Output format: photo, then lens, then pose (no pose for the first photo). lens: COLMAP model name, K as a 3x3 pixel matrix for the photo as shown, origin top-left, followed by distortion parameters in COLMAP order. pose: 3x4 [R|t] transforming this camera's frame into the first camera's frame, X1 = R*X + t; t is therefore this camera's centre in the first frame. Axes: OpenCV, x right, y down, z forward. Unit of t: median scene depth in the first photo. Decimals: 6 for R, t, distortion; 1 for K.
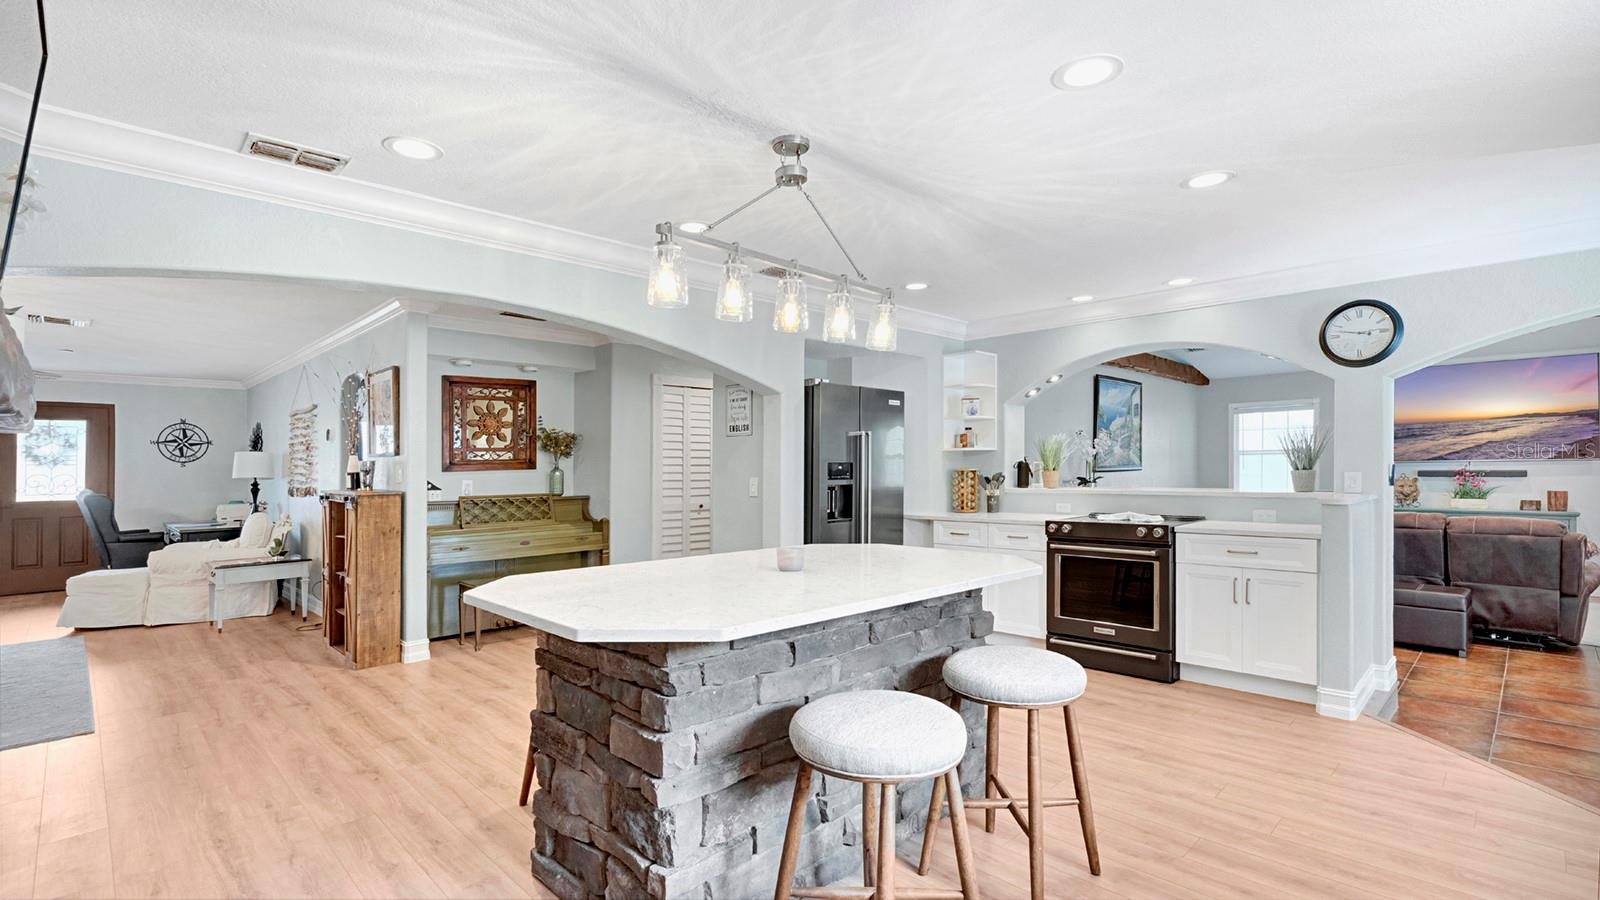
lens RADIAL K [[734.2, 0, 793.2], [0, 734.2, 449.5], [0, 0, 1]] dist [-0.001688, 0.000409]
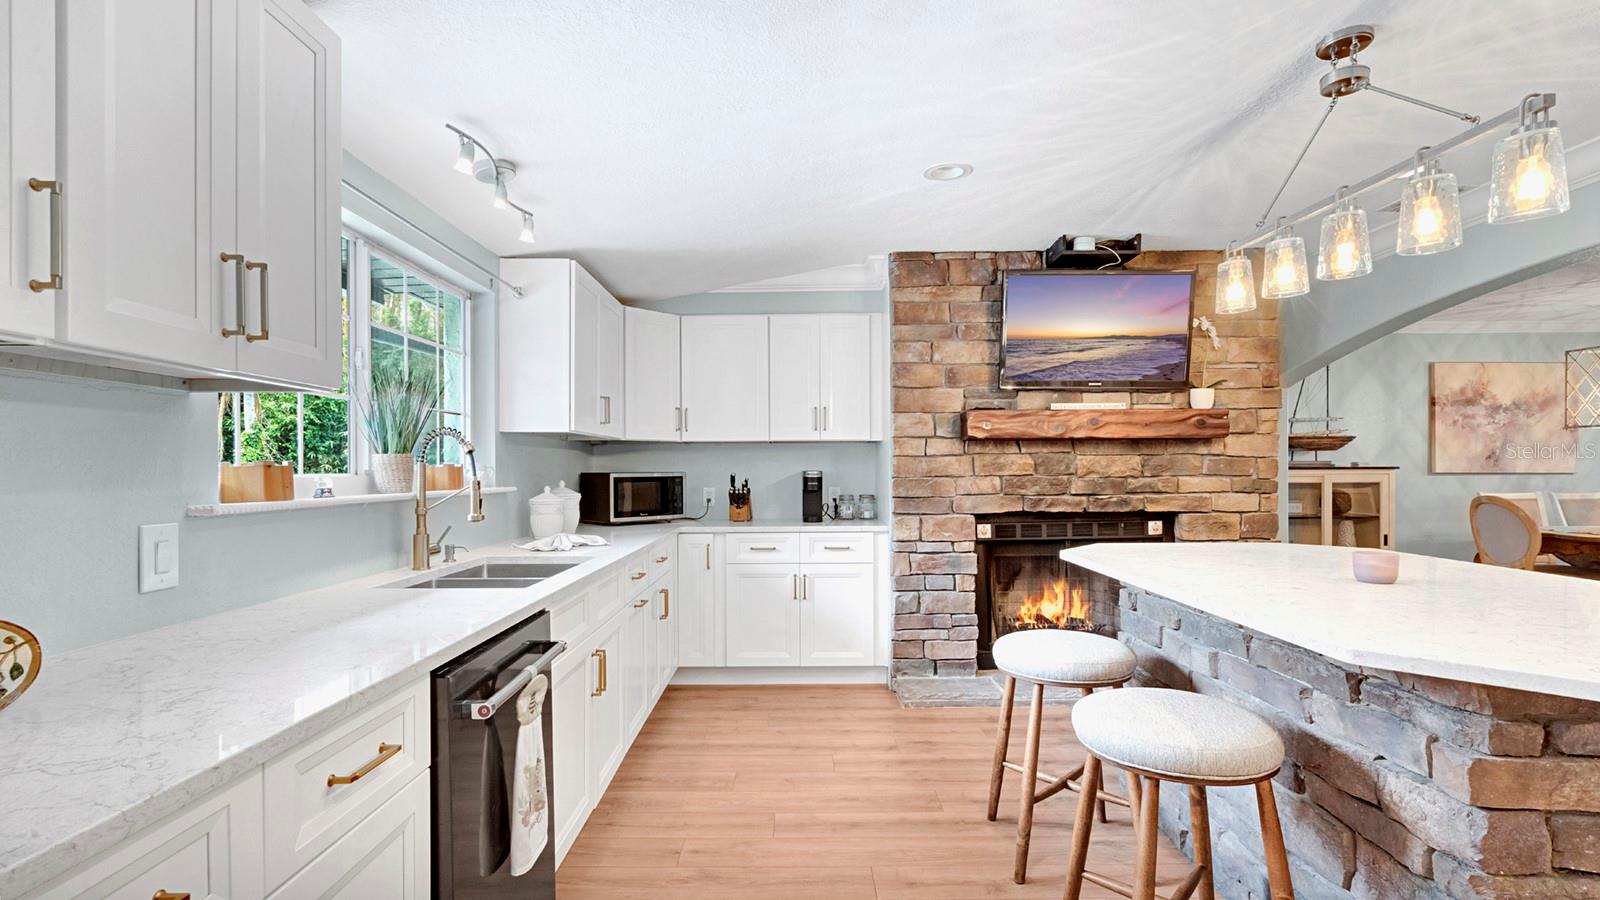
lens RADIAL K [[738.4, 0, 791.7], [0, 738.4, 474.0], [0, 0, 1]] dist [-0.002032, 0.000715]
pose [[-0.695037, 0.016279, -0.718789, 0.609001], [0.029259, 0.999556, -0.005655, 0.021992], [0.718378, -0.024962, -0.695205, 0.683737]]
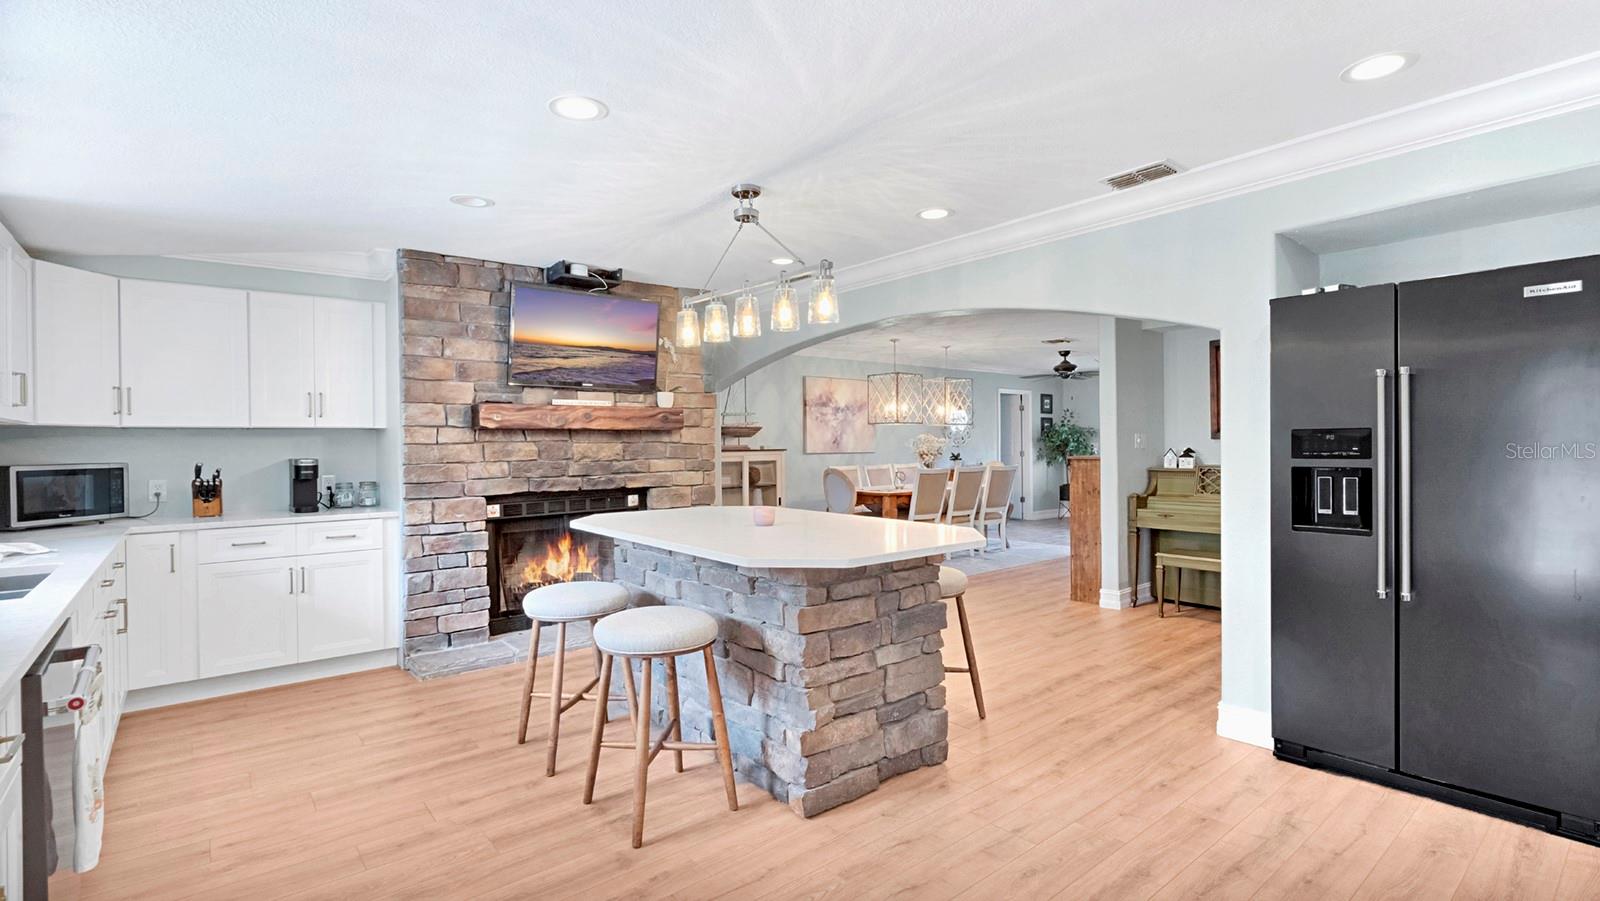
lens RADIAL K [[734.2, 0, 793.2], [0, 734.2, 450.0], [0, 0, 1]] dist [-0.001688, 0.000409]
pose [[-0.080937, 0.015897, -0.996592, 0.776513], [0.036347, 0.999255, 0.012988, 0.011367], [0.996056, -0.035172, -0.081455, 0.718037]]
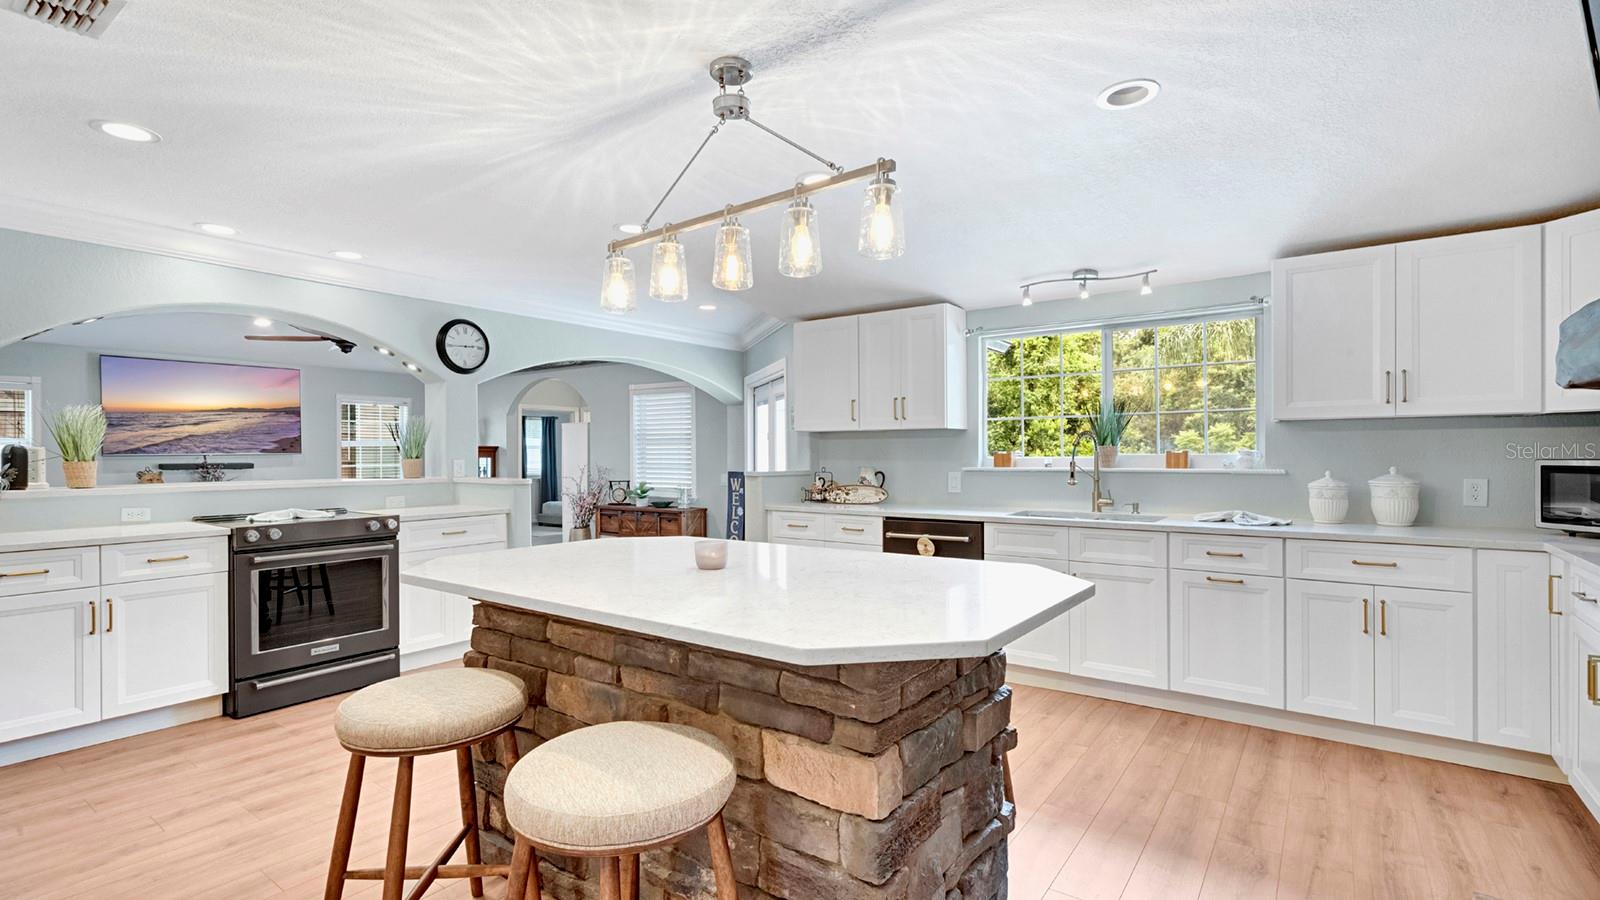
lens RADIAL K [[741.9, 0, 794.6], [0, 741.9, 455.9], [0, 0, 1]] dist [-0.005815, -0.000089]
pose [[-0.166663, 0.003815, 0.986006, -0.533302], [-0.018816, 0.999798, -0.007049, 0.022644], [-0.985834, -0.019727, -0.166558, 0.653230]]
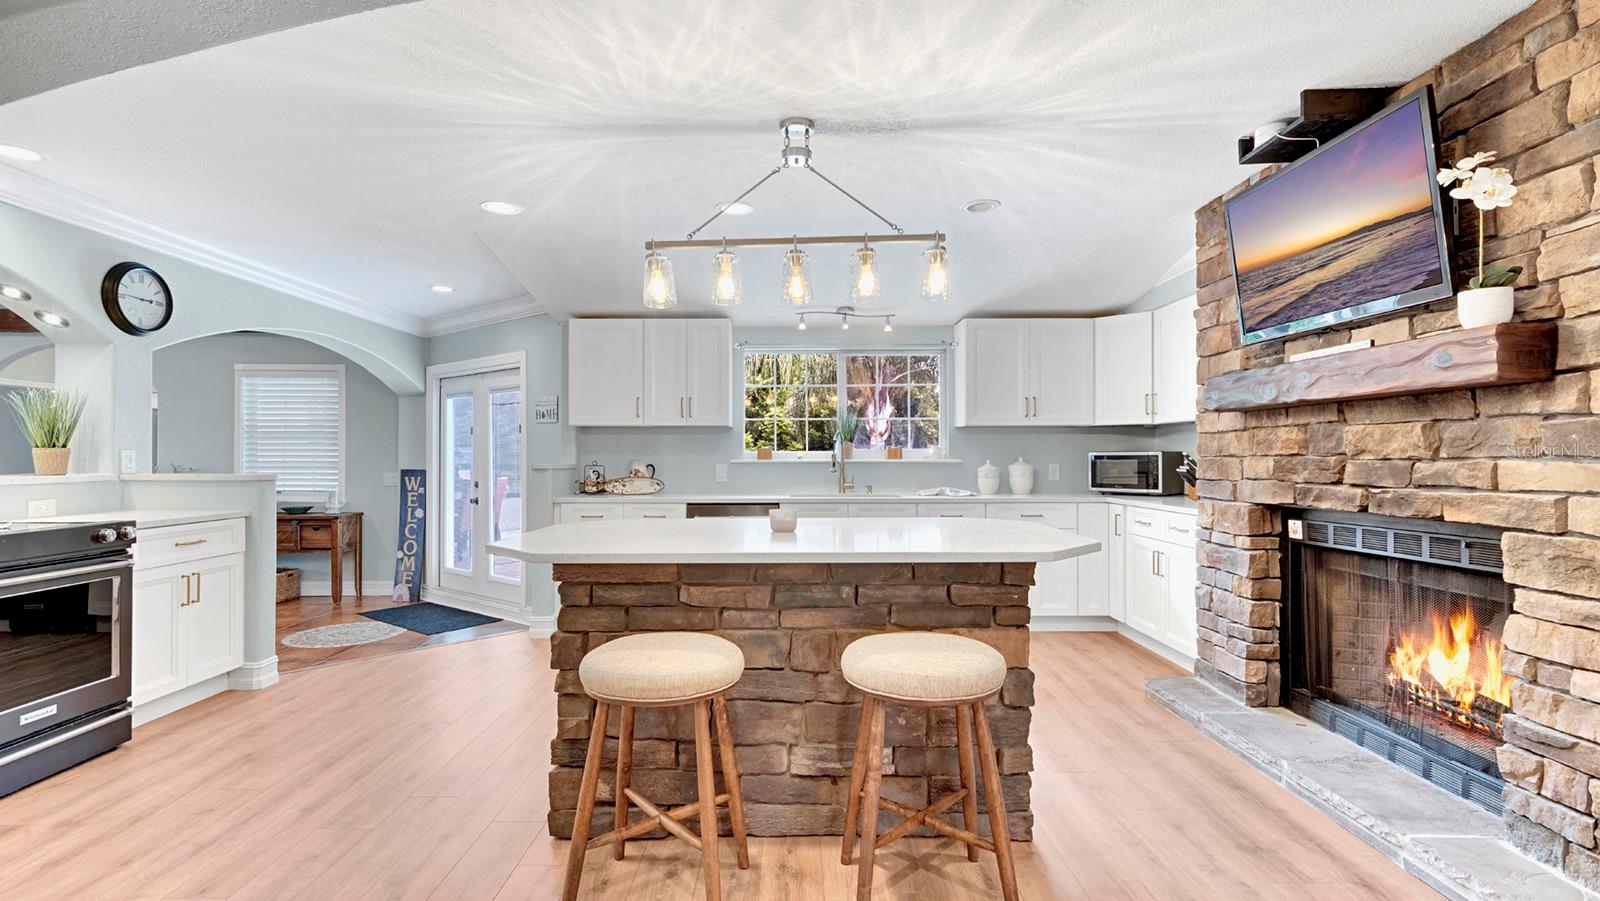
lens RADIAL K [[734.2, 0, 793.2], [0, 734.2, 450.0], [0, 0, 1]] dist [-0.001688, 0.000409]
pose [[-0.718374, 0.013762, 0.695521, -0.448855], [-0.011404, 0.999437, -0.031554, 0.049976], [-0.695563, -0.030599, -0.717813, 1.075754]]
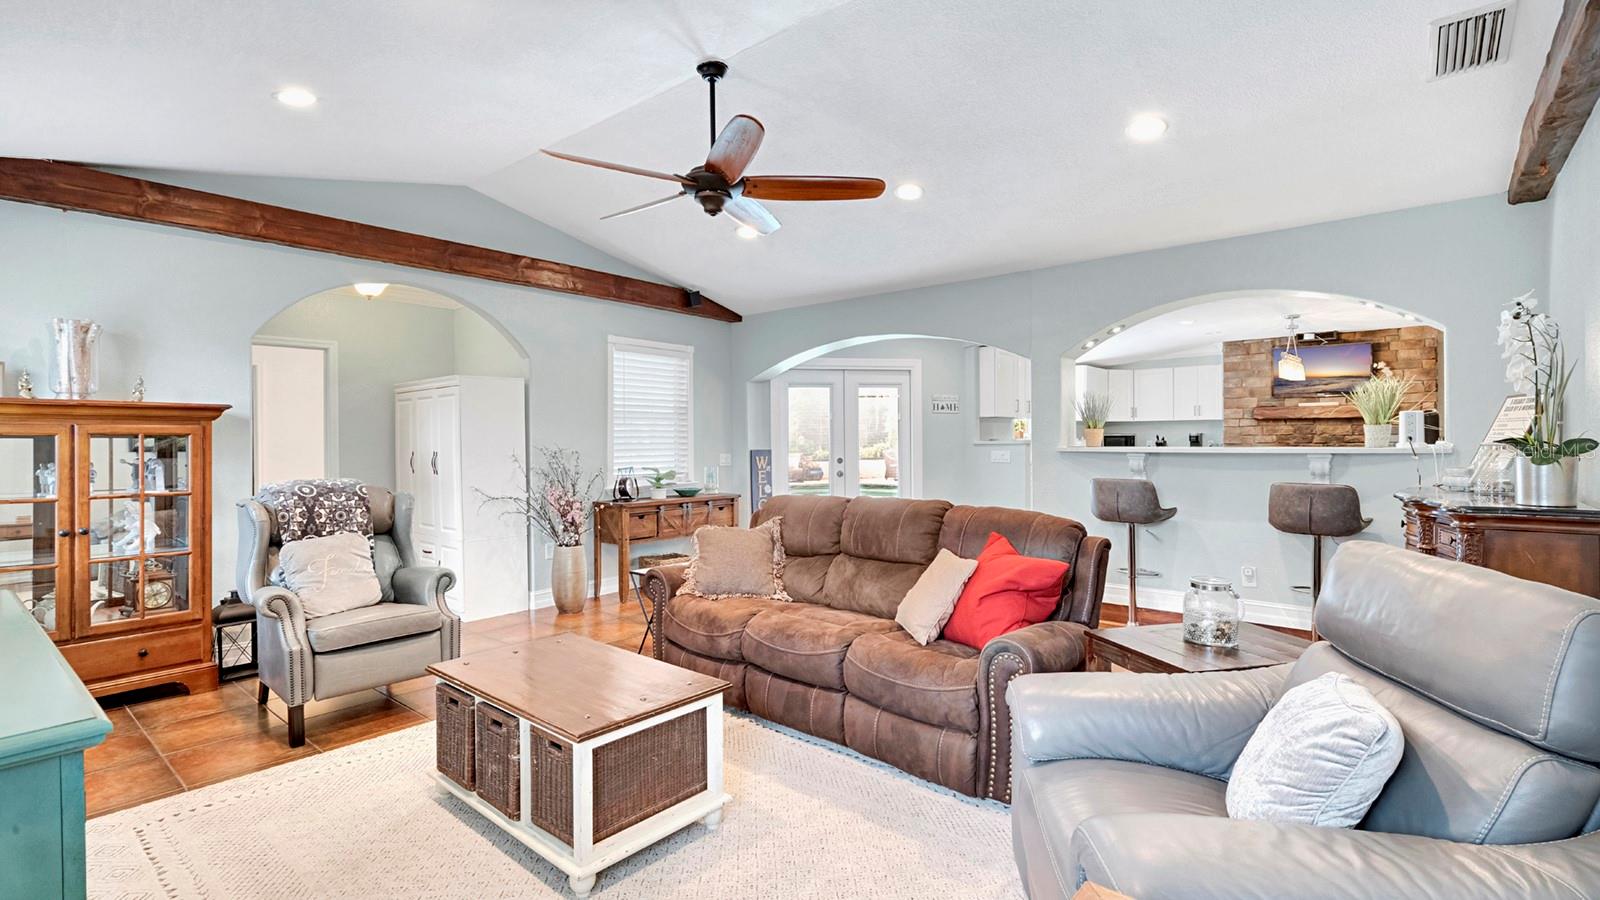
lens RADIAL K [[734.2, 0, 793.2], [0, 734.2, 449.5], [0, 0, 1]] dist [-0.001688, 0.000409]
pose [[-0.995522, 0.014497, -0.093408, 1.388244], [0.015280, 0.999854, -0.007673, 0.065903], [0.093283, -0.009066, -0.995598, 2.285526]]
